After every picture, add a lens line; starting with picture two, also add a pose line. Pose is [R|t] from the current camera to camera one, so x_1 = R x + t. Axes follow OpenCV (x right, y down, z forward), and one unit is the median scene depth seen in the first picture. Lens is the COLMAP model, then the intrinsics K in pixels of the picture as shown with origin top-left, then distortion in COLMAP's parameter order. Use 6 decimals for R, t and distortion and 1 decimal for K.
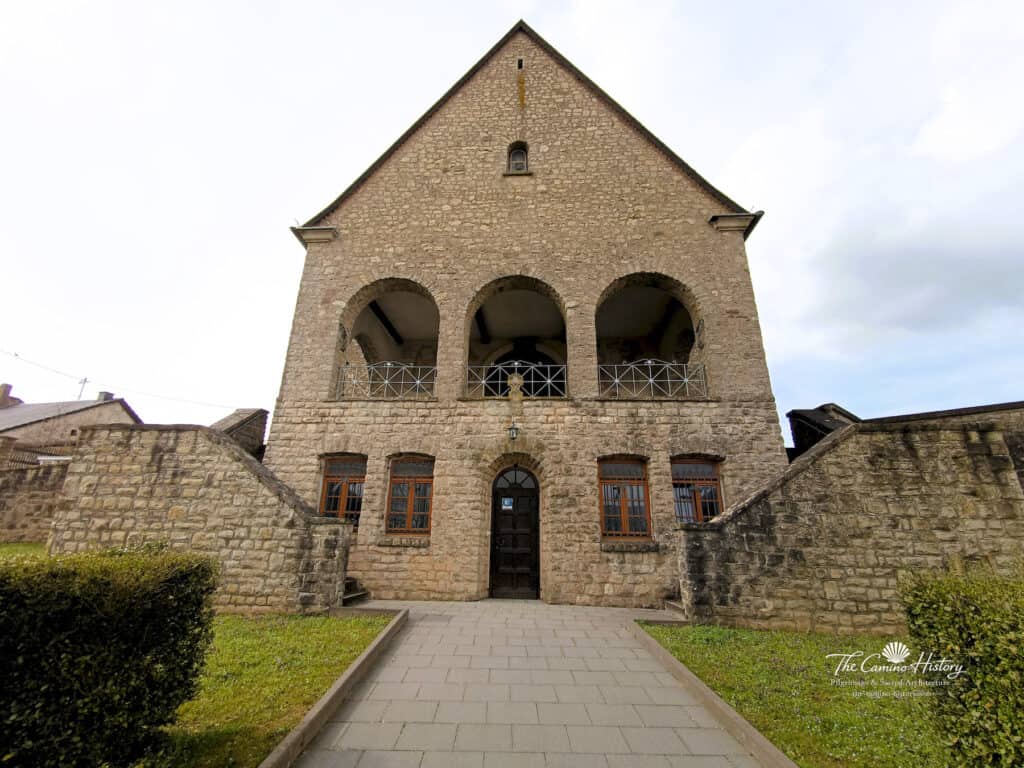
lens RADIAL K [[429.8, 0, 501.0], [0, 429.8, 390.8], [0, 0, 1]] dist [-0.000182, -0.000321]
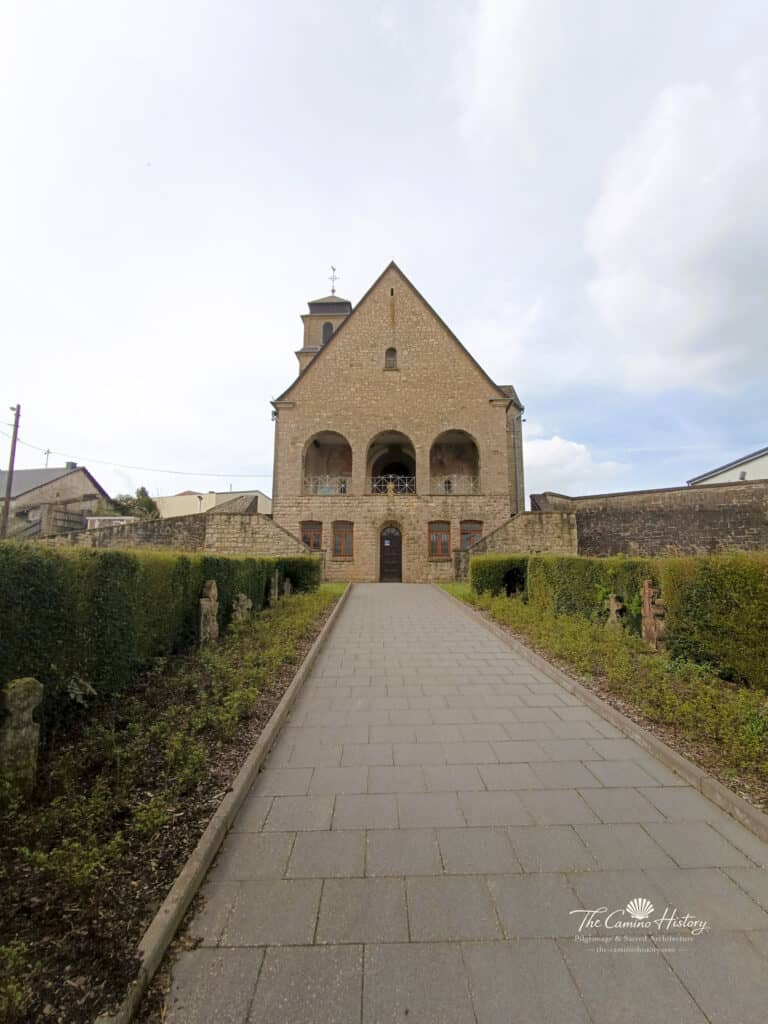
lens RADIAL K [[429.8, 0, 384.0], [0, 429.8, 512.0], [0, 0, 1]] dist [-0.000182, -0.000321]
pose [[0.999502, -0.012207, 0.029090, -0.066764], [0.006463, 0.981780, 0.189910, -0.325088], [-0.030878, -0.189627, 0.981370, -1.185873]]
